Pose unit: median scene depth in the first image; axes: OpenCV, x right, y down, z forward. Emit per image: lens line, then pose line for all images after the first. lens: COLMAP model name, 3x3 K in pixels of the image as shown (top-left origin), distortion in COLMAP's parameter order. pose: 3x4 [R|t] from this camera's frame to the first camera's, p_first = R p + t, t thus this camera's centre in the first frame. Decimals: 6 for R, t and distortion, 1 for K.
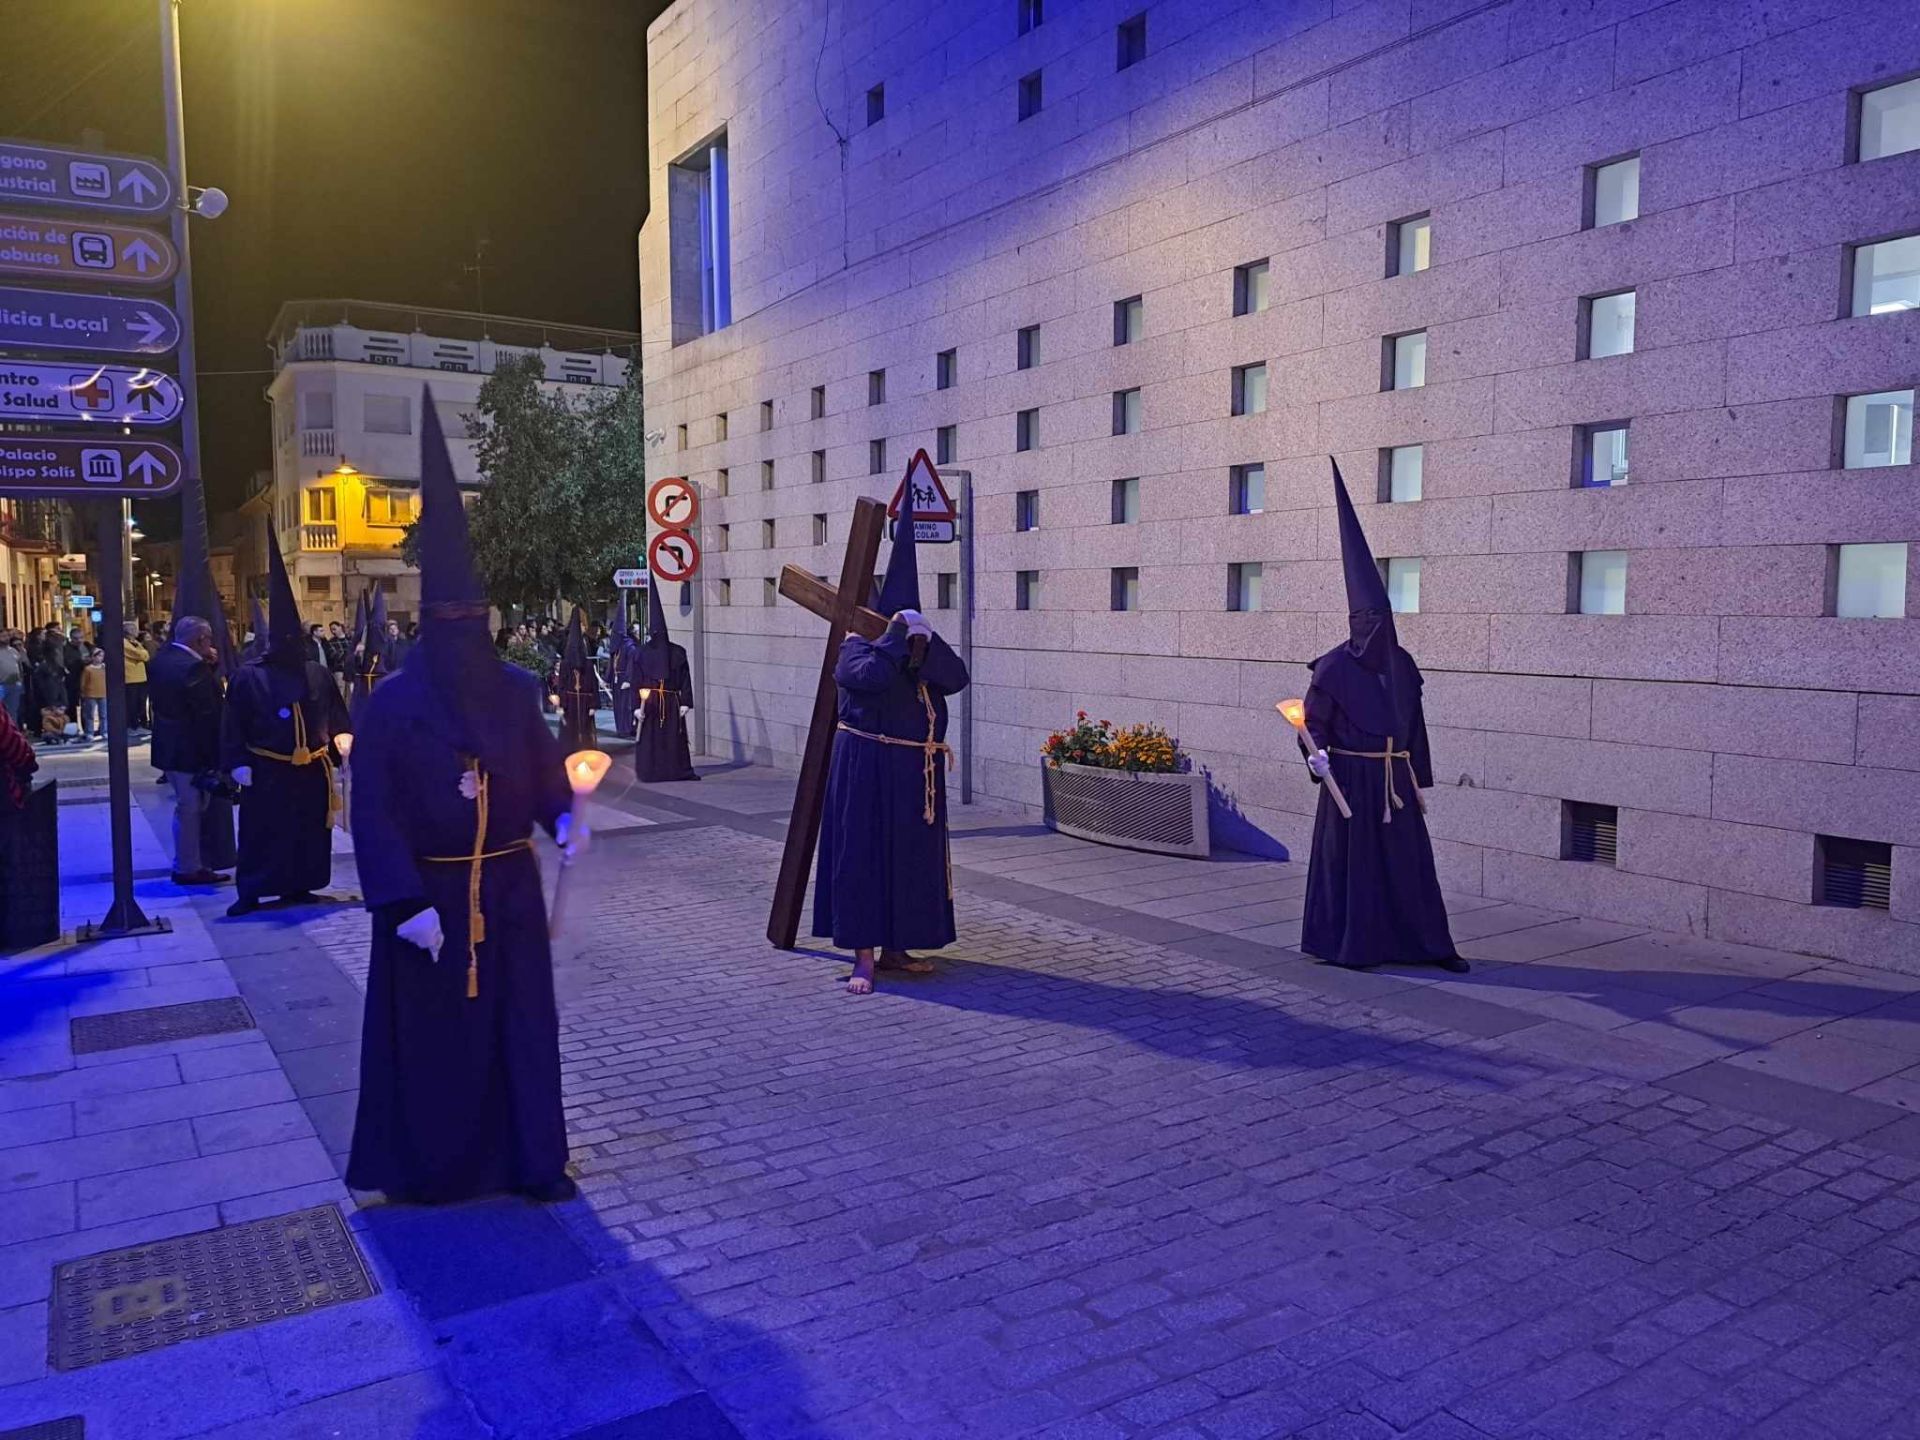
lens RADIAL K [[1400.3, 0, 1009.0], [0, 1400.3, 709.5], [0, 0, 1]] dist [0.090792, -0.101981]
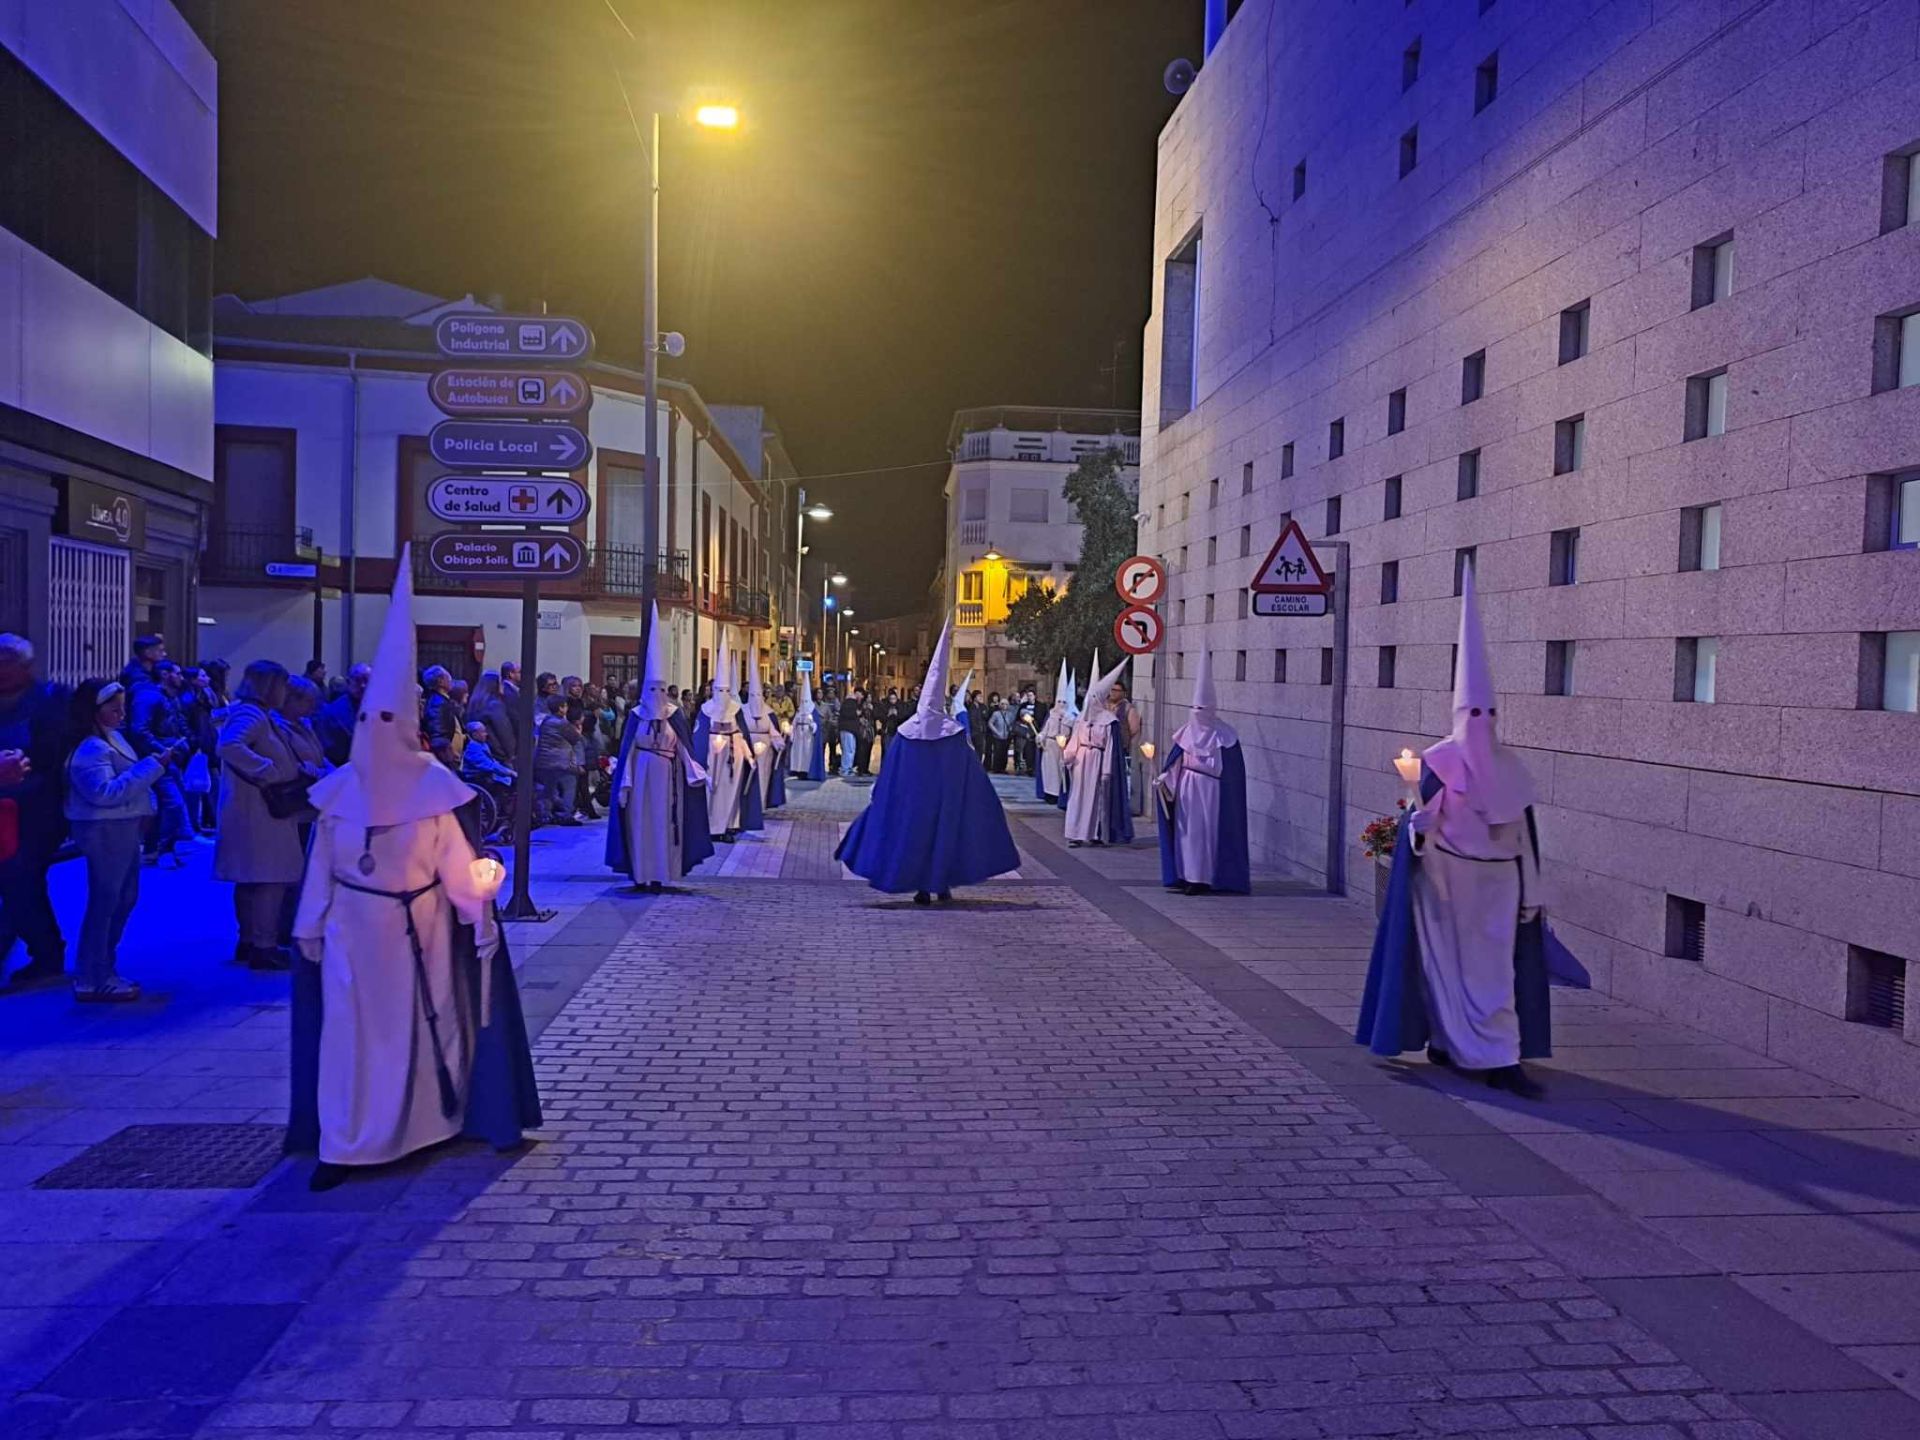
lens RADIAL K [[1404.3, 0, 973.4], [0, 1404.3, 710.2], [0, 0, 1]] dist [0.089201, -0.099863]
pose [[0.882617, 0.036553, -0.468670, 0.216030], [-0.061531, 0.997378, -0.038090, -0.003902], [0.466049, 0.062456, 0.882552, 0.039797]]
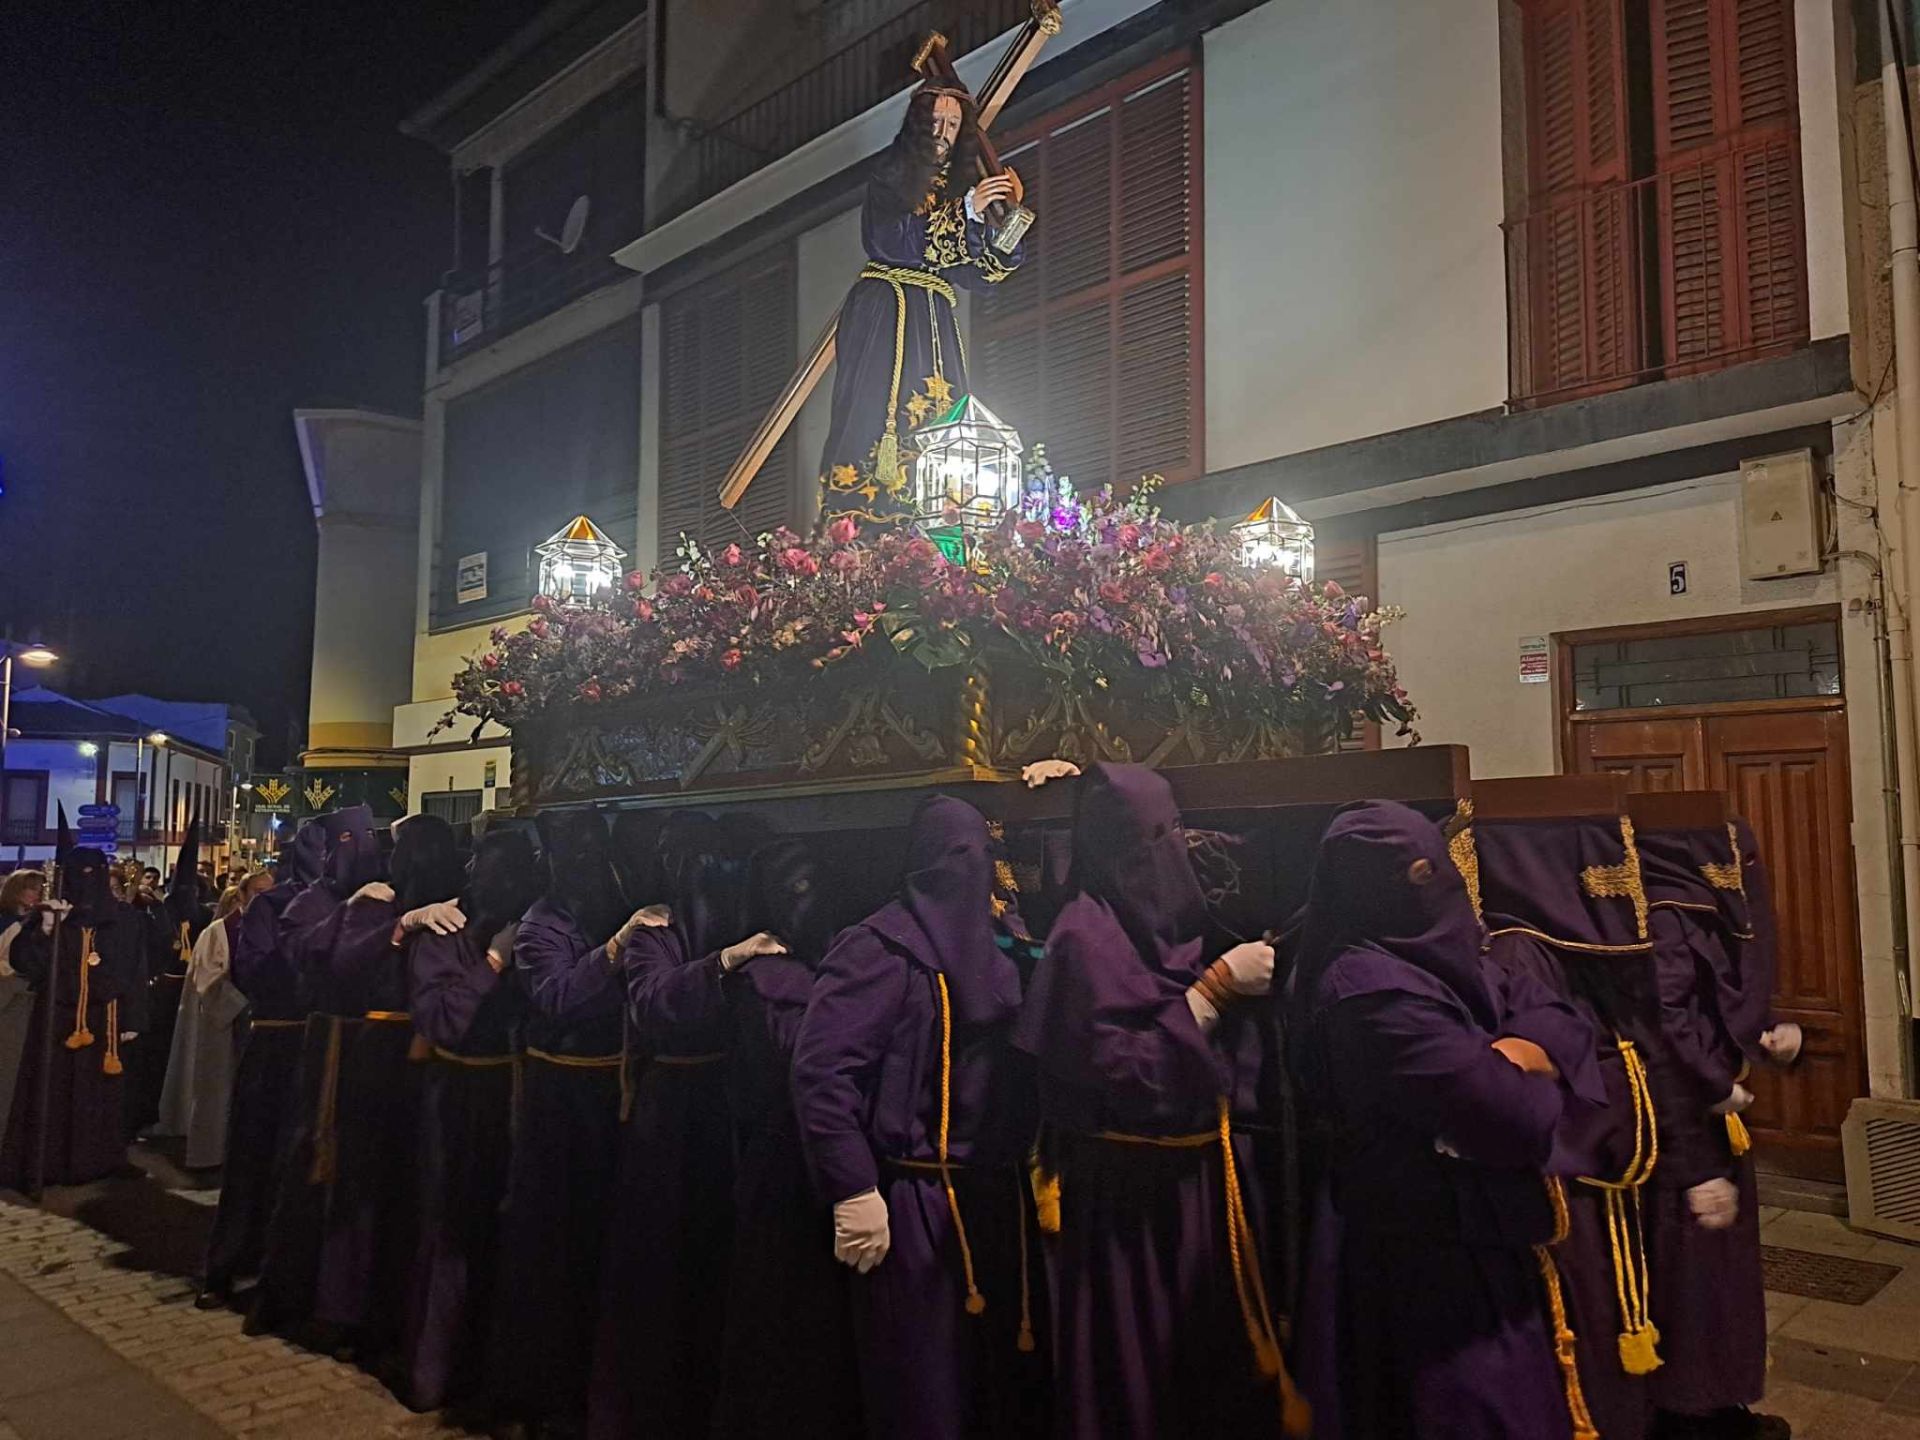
lens RADIAL K [[1510.7, 0, 960.0], [0, 1510.7, 720.0], [0, 0, 1]] dist [0.117852, -0.002909]
pose [[0.972632, -0.021618, -0.231343, 2.762733], [-0.014701, 0.987942, -0.154125, 0.133248], [0.231885, 0.153308, 0.960586, -2.870487]]
